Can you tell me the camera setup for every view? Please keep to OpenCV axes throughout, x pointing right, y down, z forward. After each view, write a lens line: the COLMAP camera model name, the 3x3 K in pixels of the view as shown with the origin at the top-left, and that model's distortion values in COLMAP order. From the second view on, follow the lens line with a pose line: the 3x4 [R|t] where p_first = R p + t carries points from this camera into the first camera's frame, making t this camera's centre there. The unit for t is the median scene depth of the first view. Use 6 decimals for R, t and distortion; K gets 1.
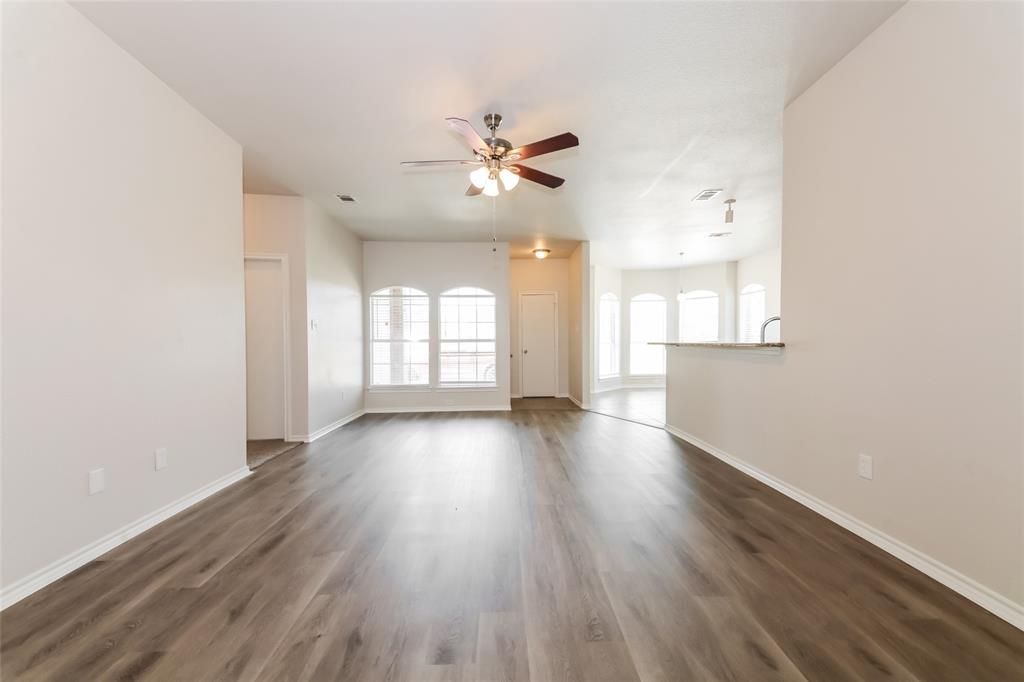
lens RADIAL K [[423.9, 0, 513.0], [0, 423.9, 337.9], [0, 0, 1]] dist [0.034108, -0.000051]
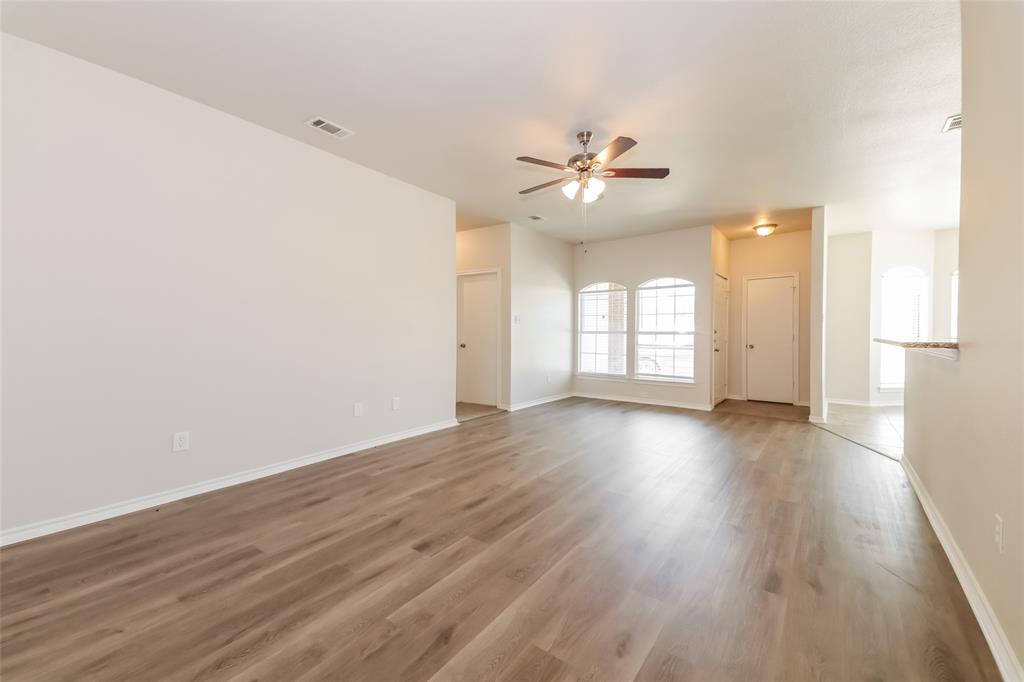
lens RADIAL K [[447.8, 0, 512.3], [0, 447.8, 318.1], [0, 0, 1]] dist [0.038819, -0.000245]
pose [[0.731274, -0.014063, -0.681939, 0.343639], [0.000807, 0.999805, -0.019753, -0.007770], [0.682084, 0.013895, 0.731142, 0.008265]]
